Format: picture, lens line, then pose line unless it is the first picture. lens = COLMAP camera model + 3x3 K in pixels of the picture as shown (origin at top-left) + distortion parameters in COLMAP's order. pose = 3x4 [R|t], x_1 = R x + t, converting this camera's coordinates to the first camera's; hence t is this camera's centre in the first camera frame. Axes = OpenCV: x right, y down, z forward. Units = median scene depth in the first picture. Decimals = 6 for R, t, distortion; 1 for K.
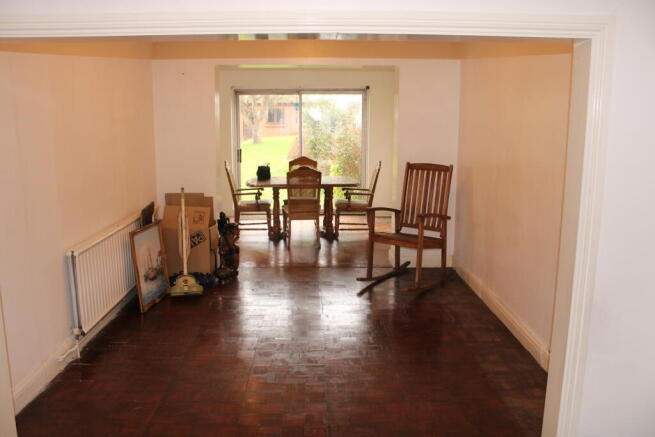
lens RADIAL K [[543.0, 0, 327.5], [0, 543.0, 218.5], [0, 0, 1]] dist [0.000970, 0.000130]
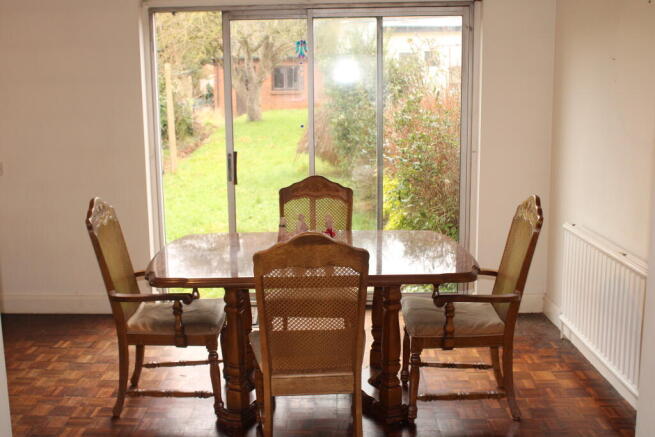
lens RADIAL K [[761.5, 0, 327.5], [0, 761.5, 218.5], [0, 0, 1]] dist [-0.003605, 0.001646]
pose [[0.998786, -0.005084, -0.049006, -0.009620], [0.004889, 0.999980, -0.004092, -0.074694], [0.049026, 0.003847, 0.998790, 0.423804]]
